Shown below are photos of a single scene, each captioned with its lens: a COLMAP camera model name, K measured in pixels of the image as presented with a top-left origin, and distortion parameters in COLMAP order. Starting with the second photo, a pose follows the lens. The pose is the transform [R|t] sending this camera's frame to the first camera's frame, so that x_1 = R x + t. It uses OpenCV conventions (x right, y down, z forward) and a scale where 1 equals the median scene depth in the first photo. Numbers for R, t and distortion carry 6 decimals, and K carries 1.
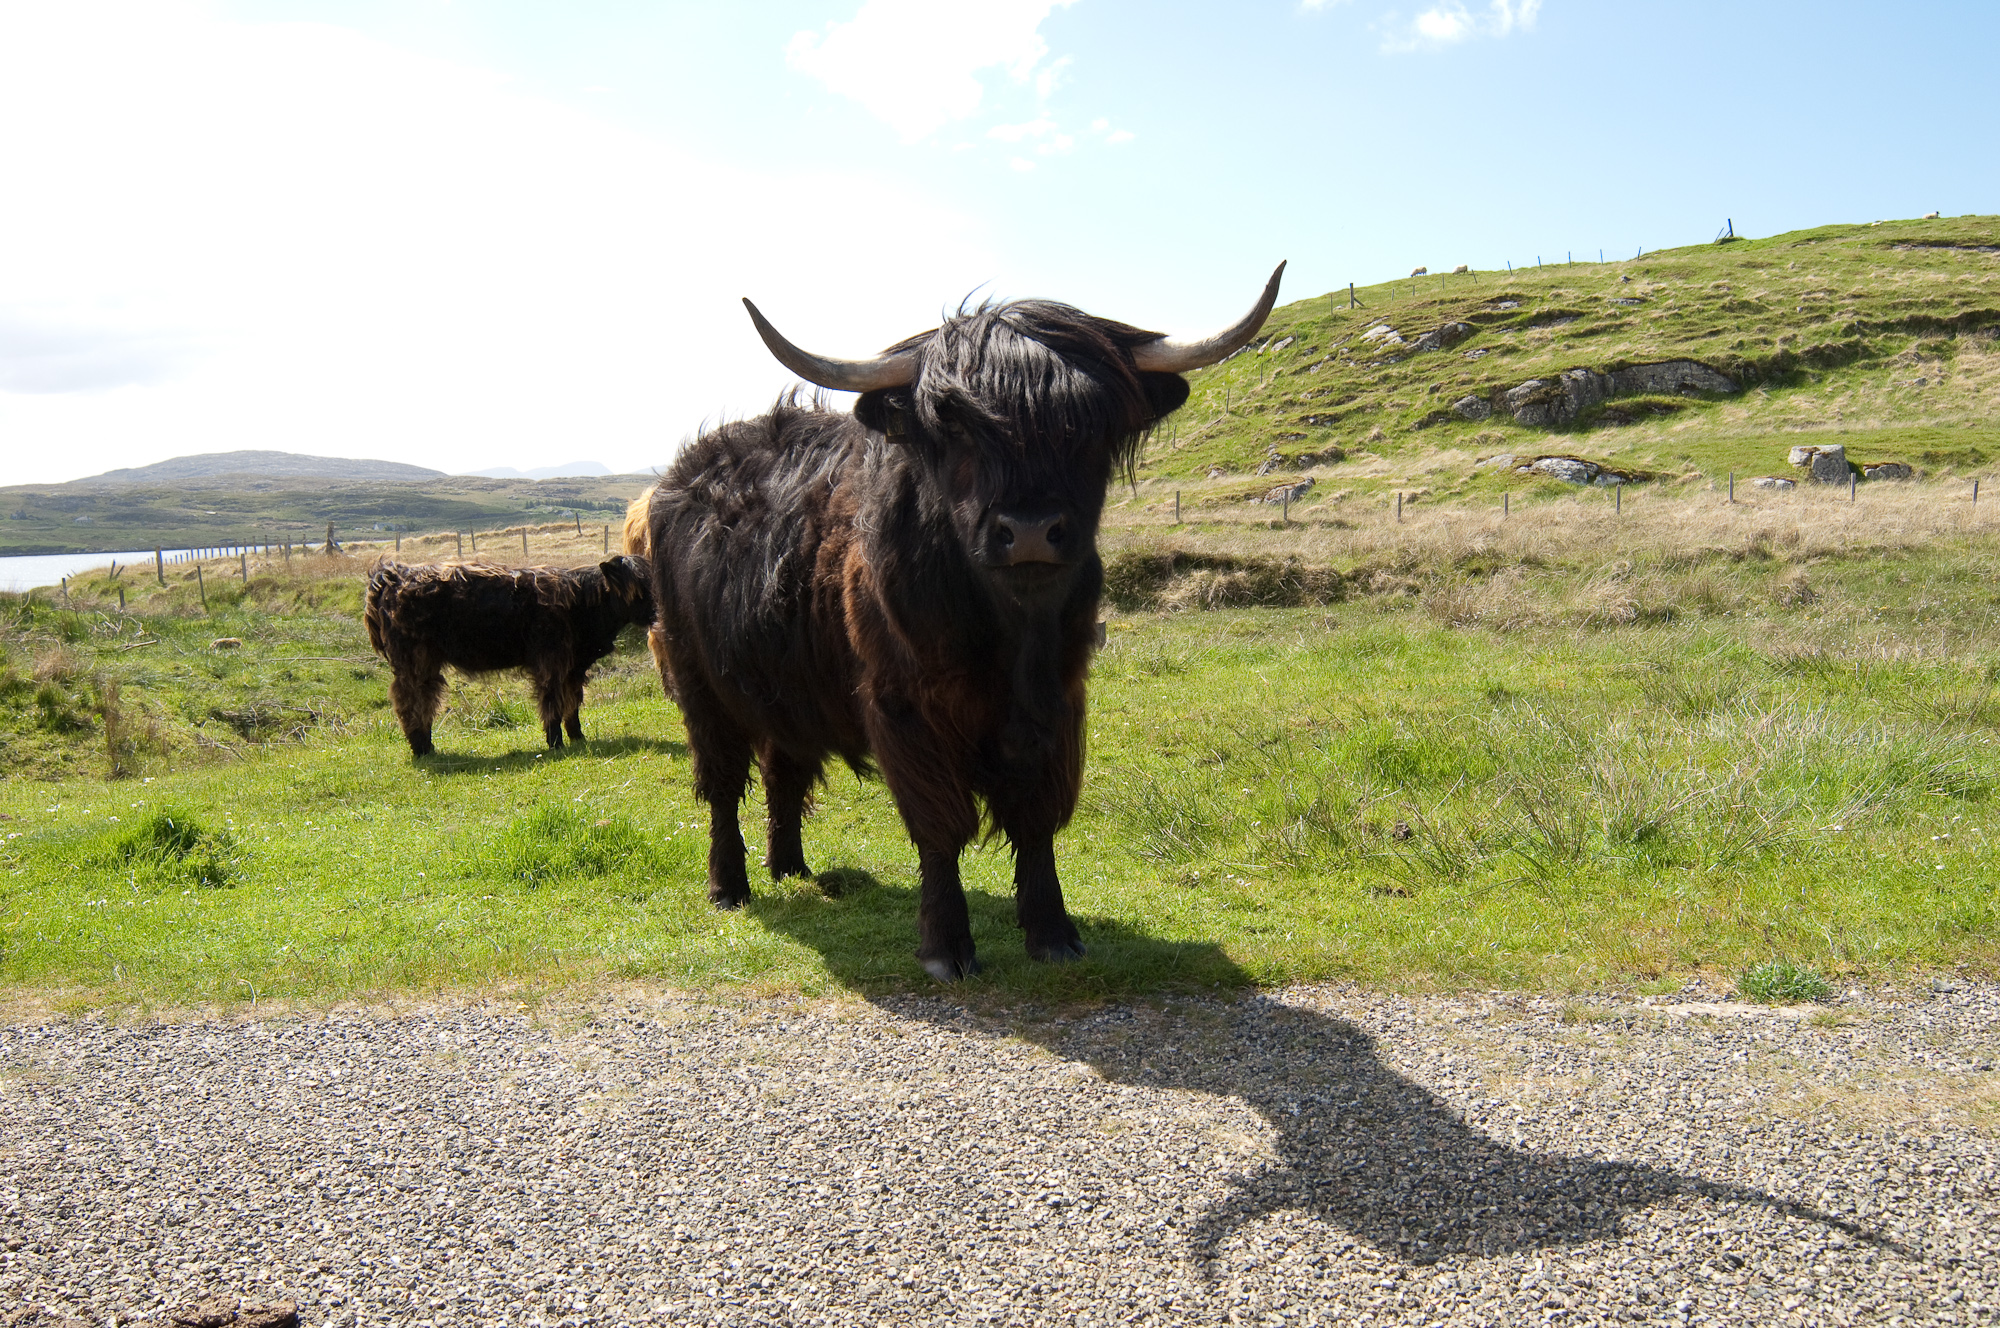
lens RADIAL K [[1682.1, 0, 1000.1], [0, 1682.1, 662.6], [0, 0, 1]] dist [-0.107528, 0.061821]
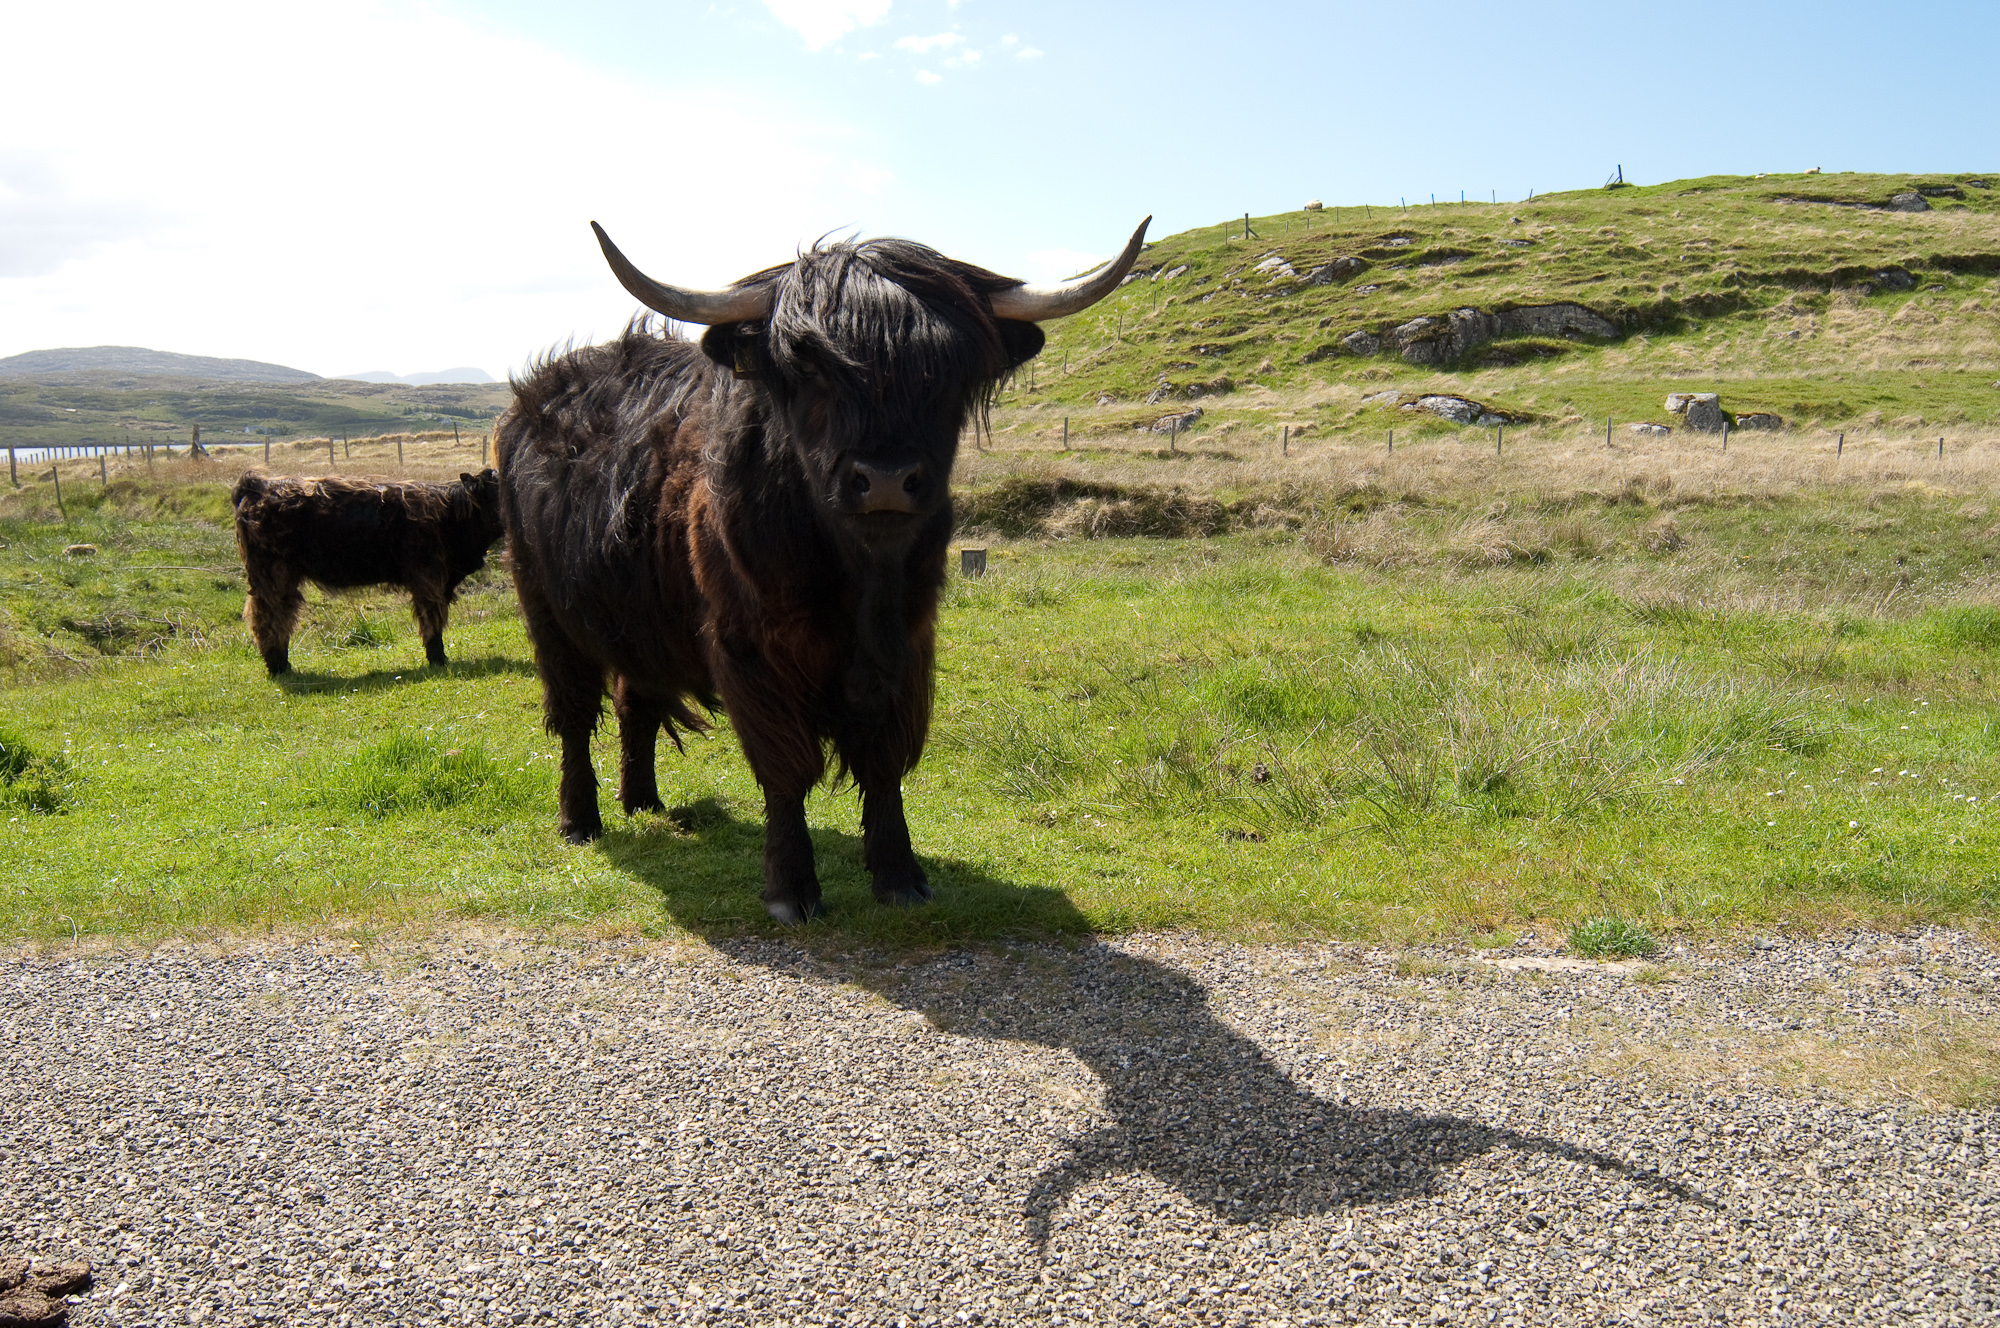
lens RADIAL K [[1682.1, 0, 1021.5], [0, 1682.1, 679.7], [0, 0, 1]] dist [-0.107528, 0.061821]
pose [[0.996568, 0.019513, 0.080451, 0.010872], [-0.024022, 0.998171, 0.055468, -0.006234], [-0.079222, -0.057210, 0.995214, 0.004999]]
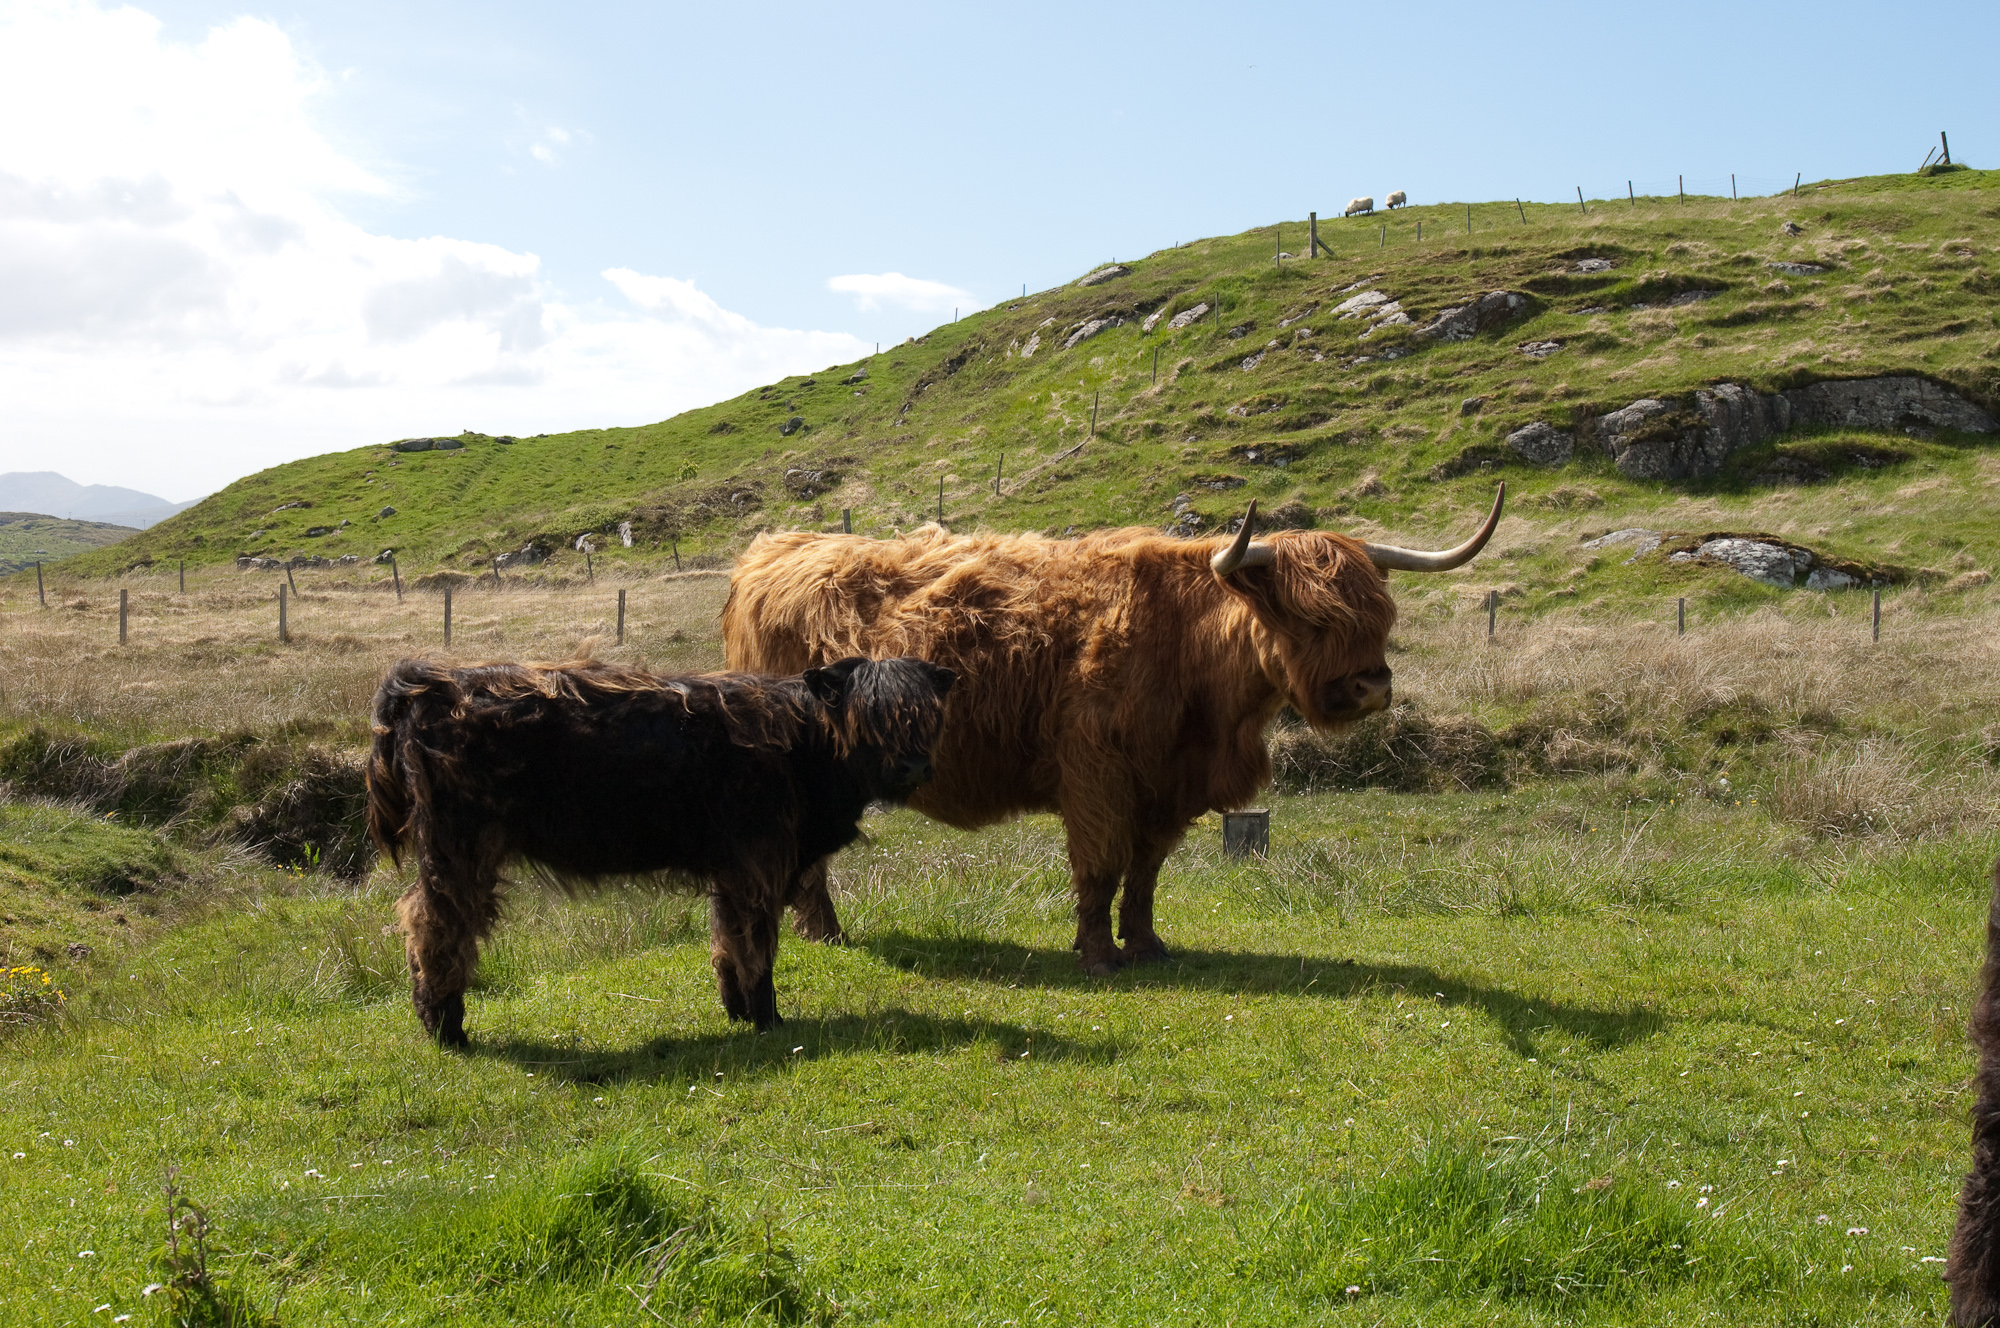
lens RADIAL K [[3086.2, 0, 939.1], [0, 3086.2, 649.8], [0, 0, 1]] dist [-0.067149, 0.000000]
pose [[0.988676, 0.033975, 0.146170, -0.418690], [-0.022808, 0.996739, -0.077406, 0.006859], [-0.148323, 0.073195, 0.986227, 0.081808]]
